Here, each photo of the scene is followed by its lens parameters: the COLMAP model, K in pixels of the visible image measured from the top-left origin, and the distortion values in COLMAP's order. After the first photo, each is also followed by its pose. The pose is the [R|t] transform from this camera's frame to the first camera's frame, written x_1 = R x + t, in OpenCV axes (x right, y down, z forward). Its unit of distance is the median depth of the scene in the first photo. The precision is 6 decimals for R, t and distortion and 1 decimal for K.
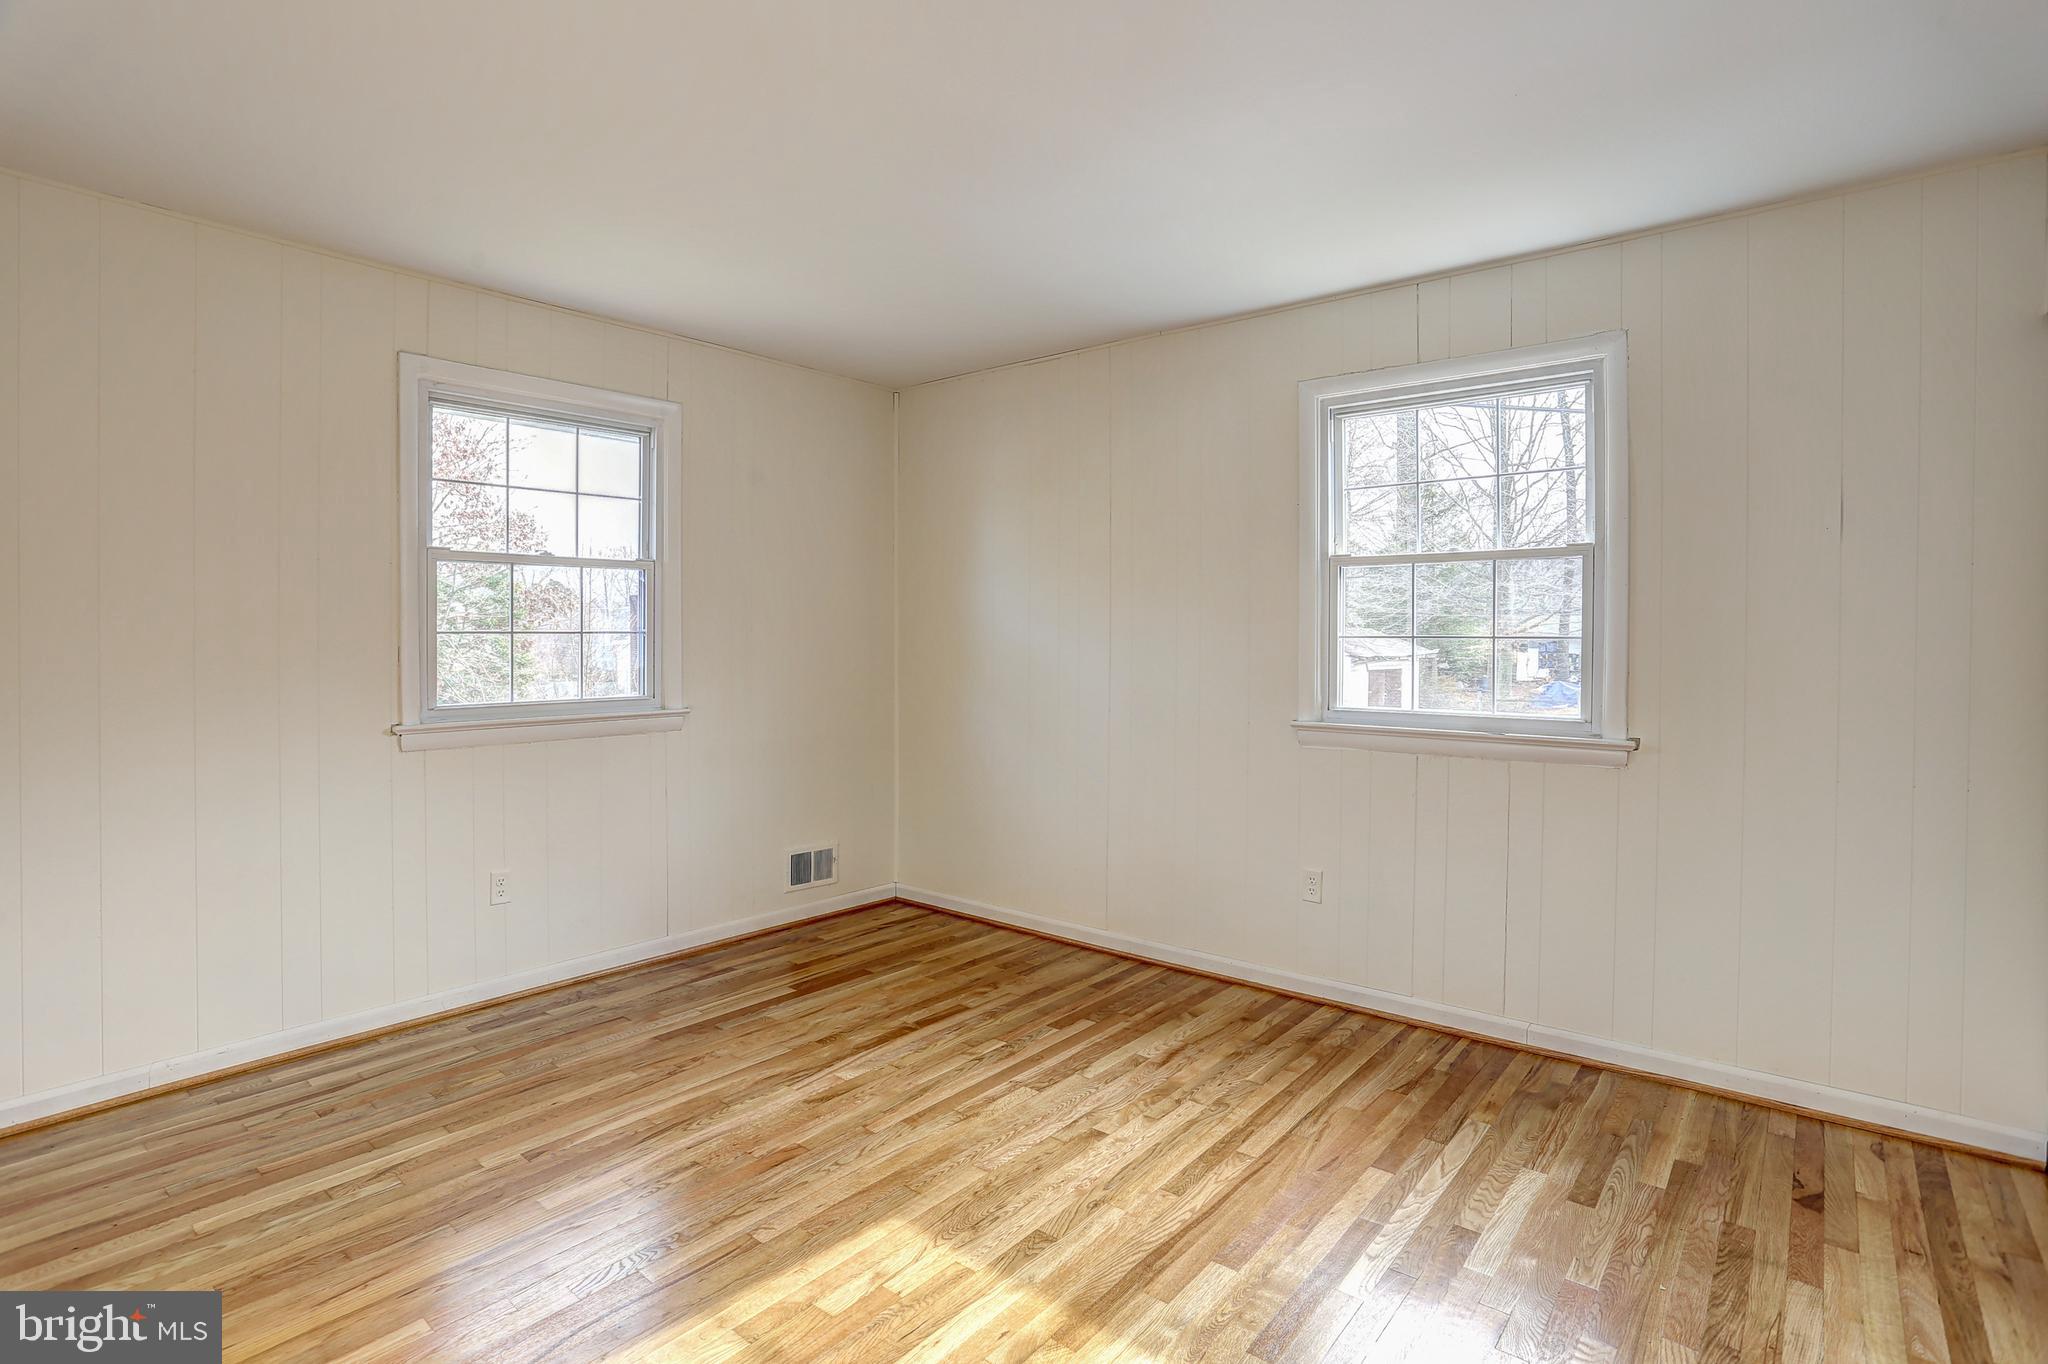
lens RADIAL K [[1012.5, 0, 1031.0], [0, 1012.5, 665.0], [0, 0, 1]] dist [-0.085336, 0.038368]
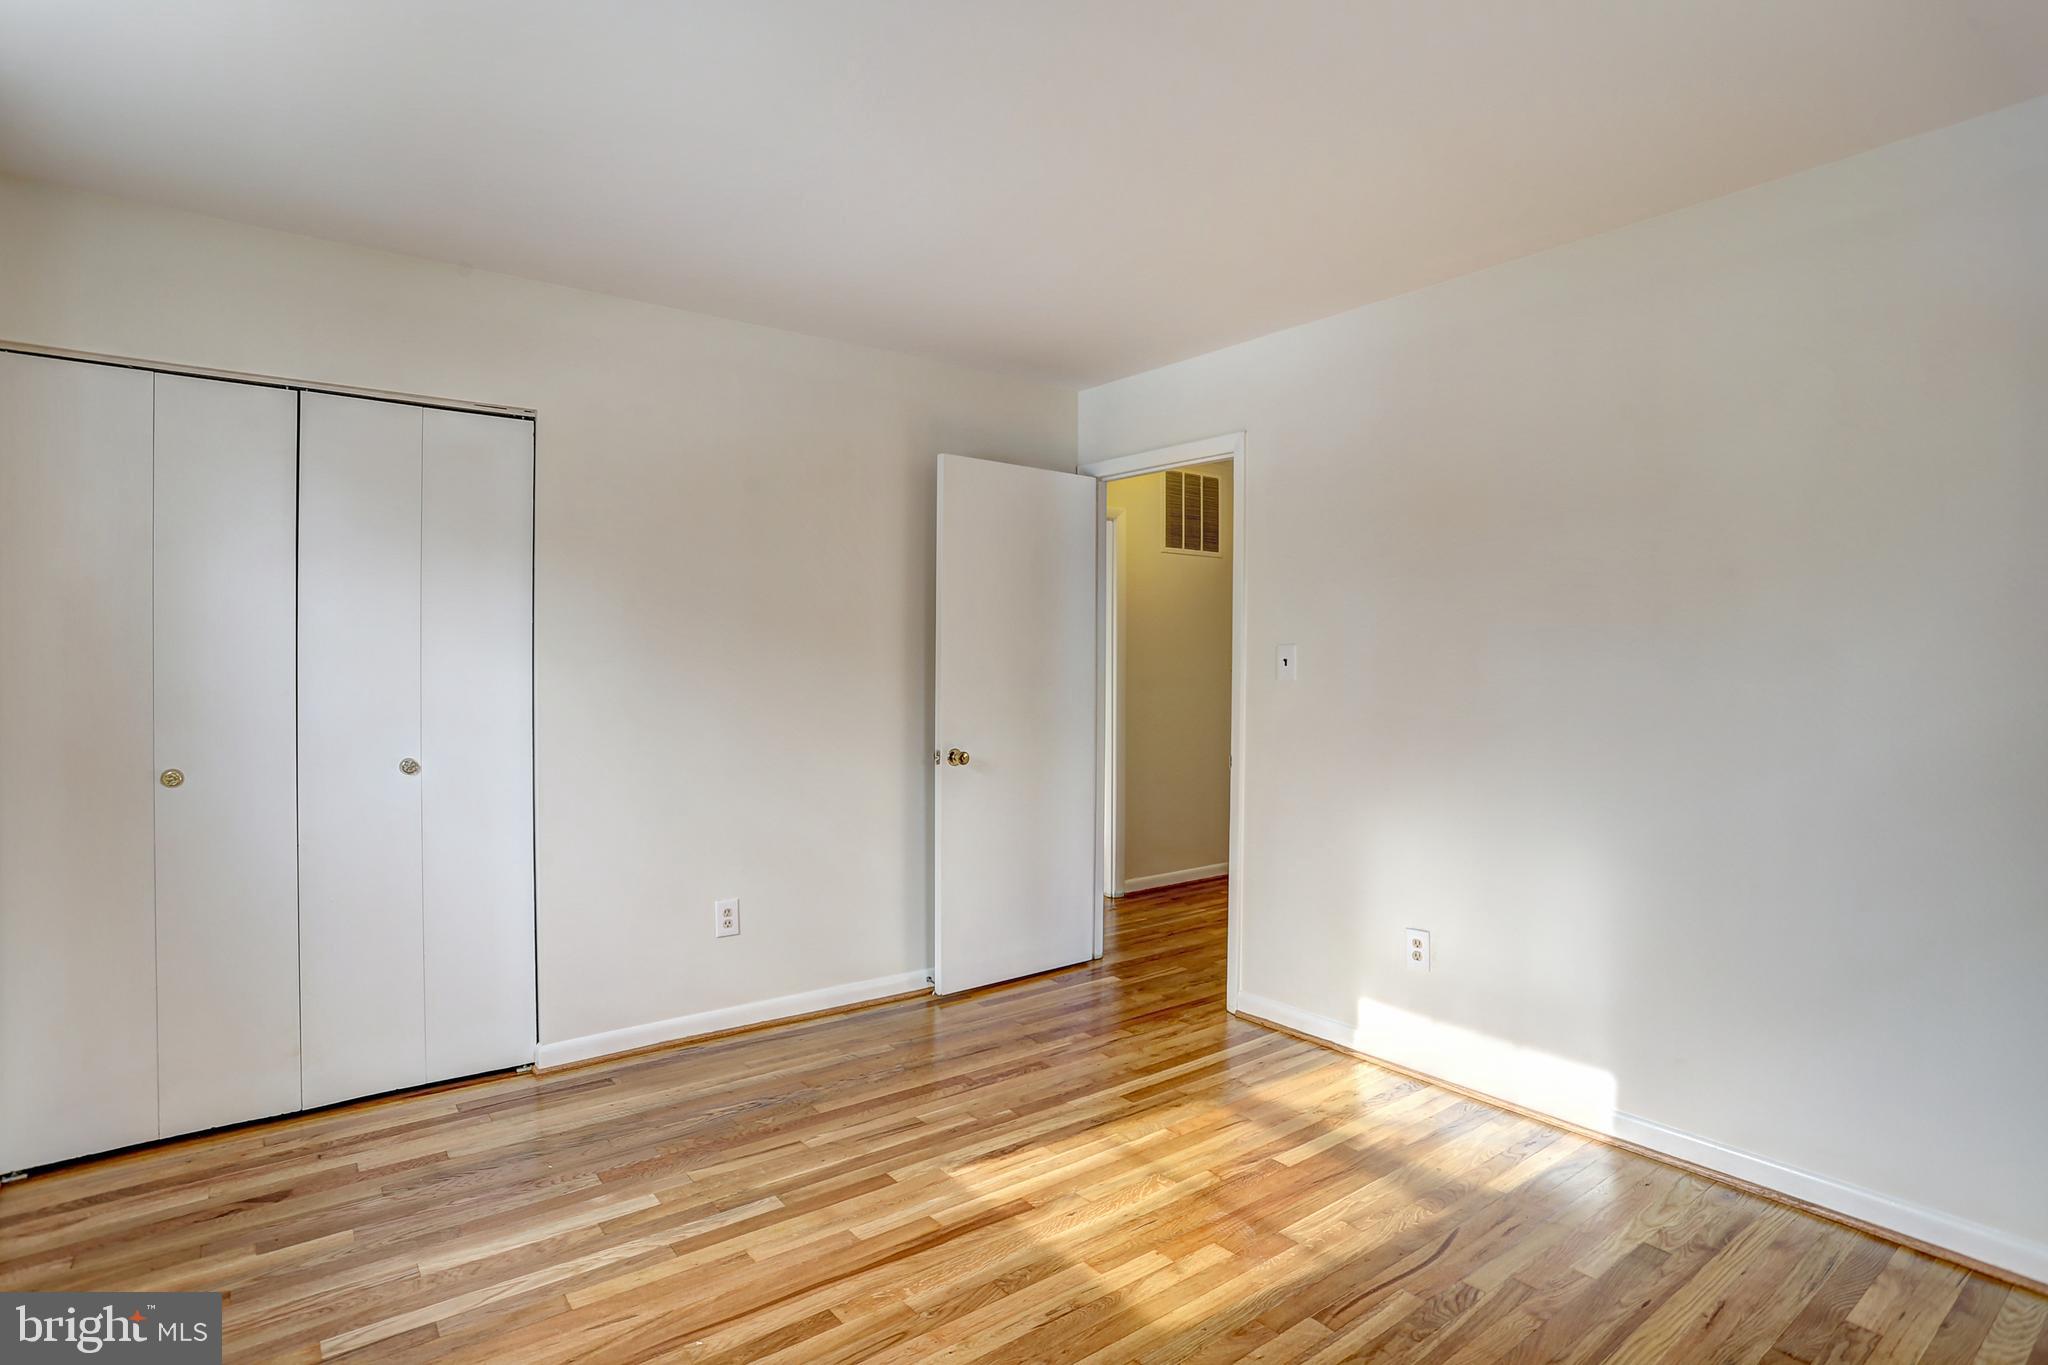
lens RADIAL K [[1012.5, 0, 1031.0], [0, 1012.5, 665.5], [0, 0, 1]] dist [-0.085336, 0.038368]
pose [[-0.976238, 0.000692, 0.216699, -0.219376], [0.007463, 0.999509, 0.030431, -0.038794], [-0.216571, 0.031325, -0.975764, 1.945718]]
